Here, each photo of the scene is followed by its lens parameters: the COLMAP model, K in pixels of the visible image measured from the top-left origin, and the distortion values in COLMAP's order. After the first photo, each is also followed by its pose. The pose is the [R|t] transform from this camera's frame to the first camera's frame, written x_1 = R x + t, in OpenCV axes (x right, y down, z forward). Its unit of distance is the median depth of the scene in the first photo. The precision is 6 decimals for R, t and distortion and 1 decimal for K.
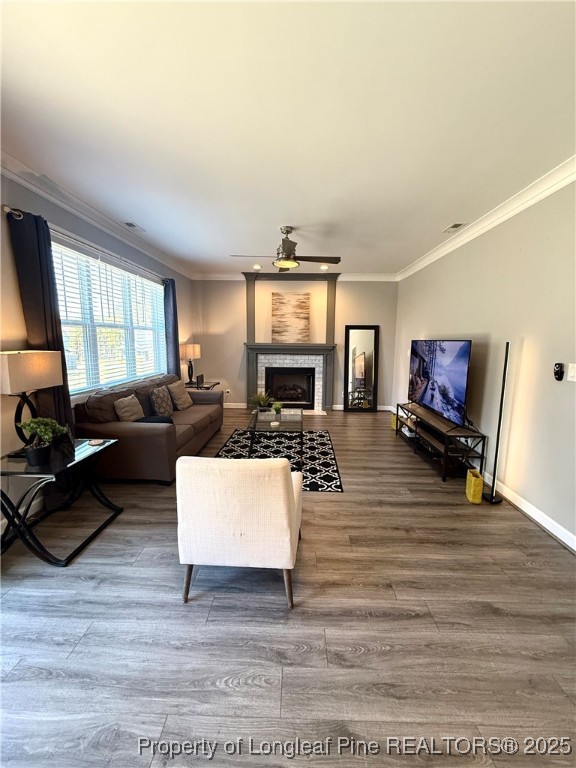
lens RADIAL K [[307.2, 0, 289.2], [0, 307.2, 384.4], [0, 0, 1]] dist [-0.004487, -0.000292]
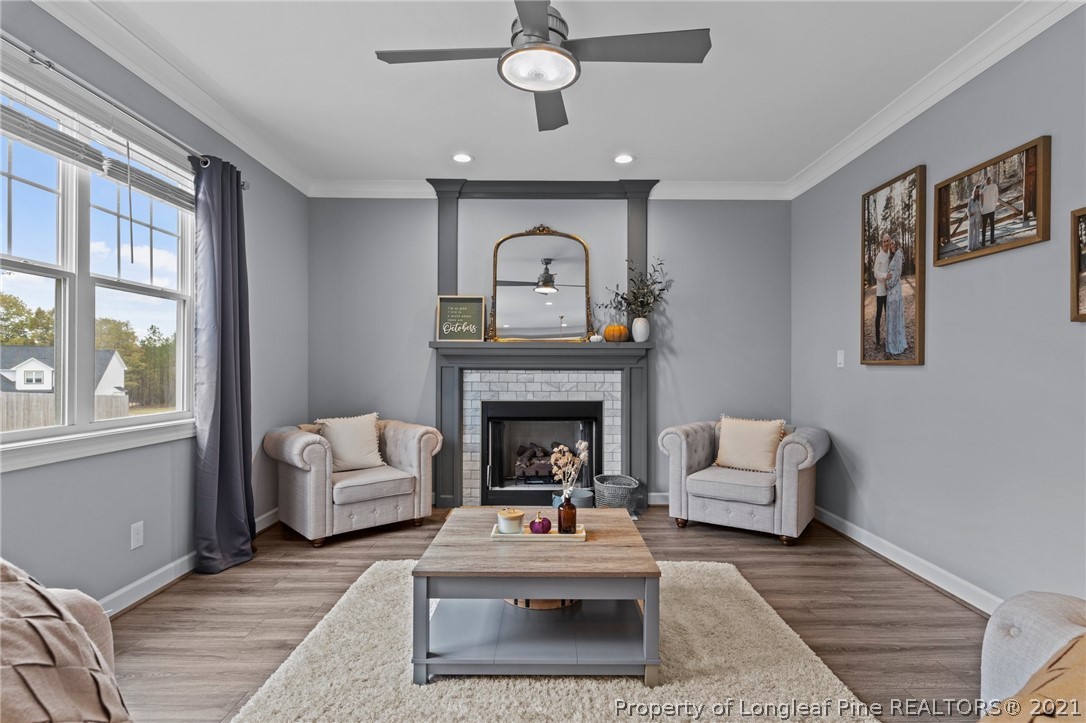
lens RADIAL K [[552.5, 0, 545.4], [0, 552.5, 363.3], [0, 0, 1]] dist [0.004700, 0.000493]
pose [[0.999489, -0.007494, 0.031085, -0.016001], [0.012196, 0.988003, -0.153951, 0.008573], [-0.029558, 0.154252, 0.987589, 0.267672]]
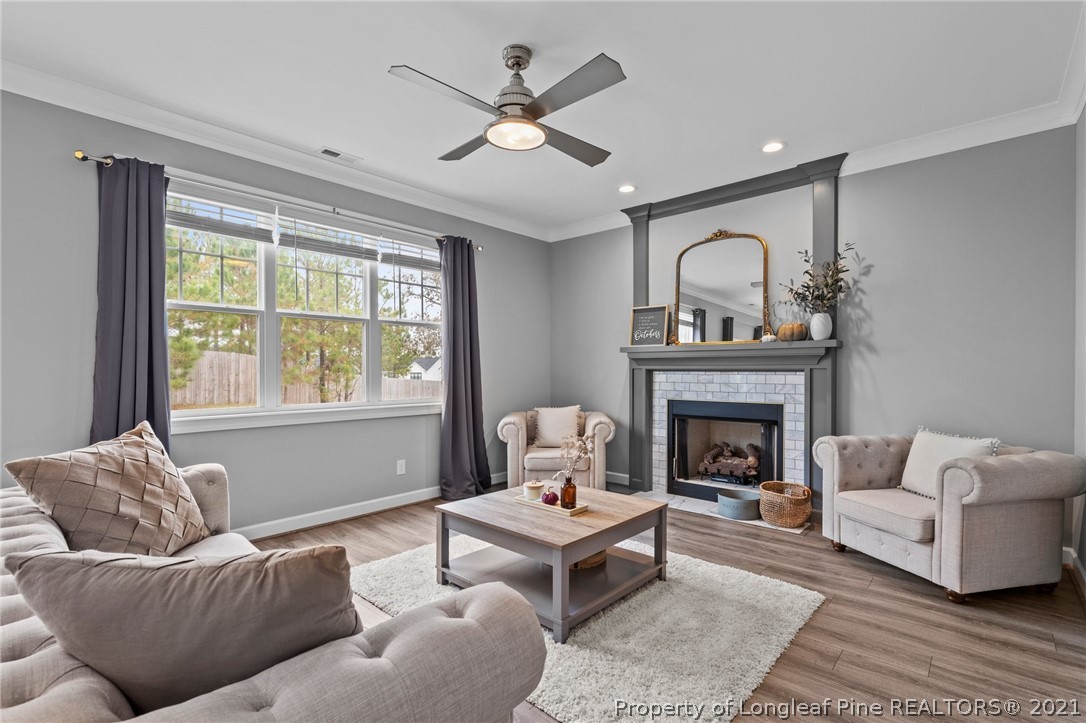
lens RADIAL K [[501.9, 0, 539.9], [0, 501.9, 371.1], [0, 0, 1]] dist [0.005119, 0.000299]
pose [[0.756718, -0.009661, -0.653670, 0.272772], [-0.085694, 0.989797, -0.113832, 0.003043], [0.648101, 0.142154, 0.748169, 0.323048]]
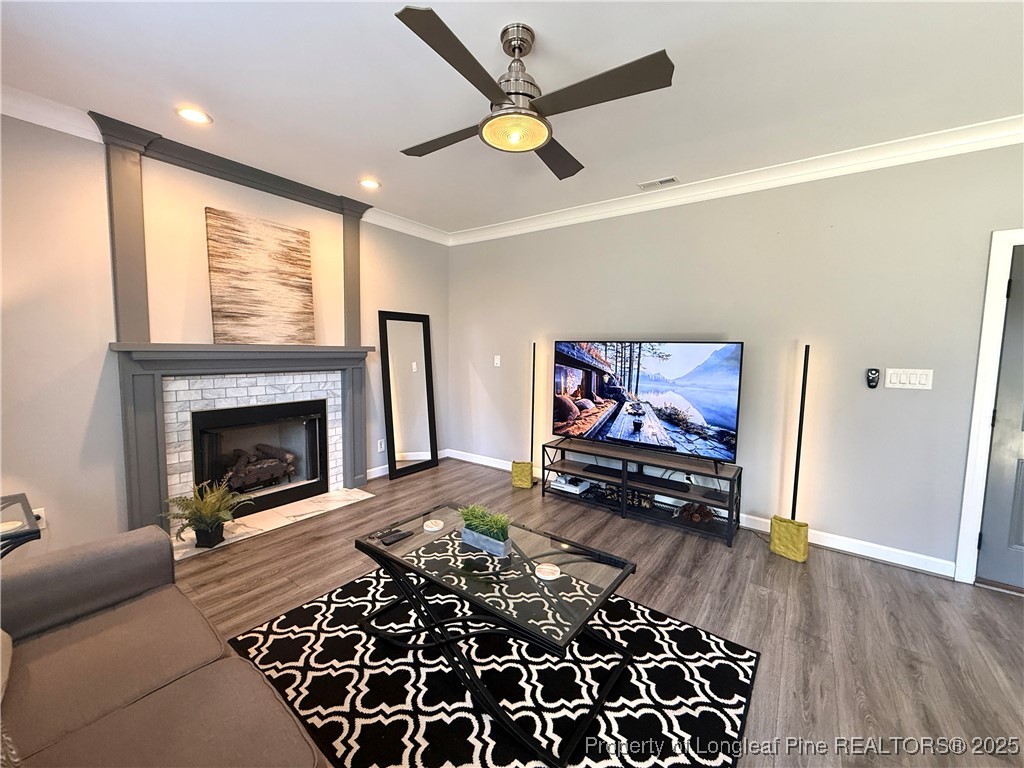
lens RADIAL K [[409.6, 0, 509.7], [0, 409.6, 382.0], [0, 0, 1]] dist [-0.004487, -0.000292]
pose [[0.567331, -0.068667, 0.820622, -0.260347], [0.106490, 0.994268, 0.009576, -0.057862], [-0.816575, 0.081956, 0.571392, 0.441693]]
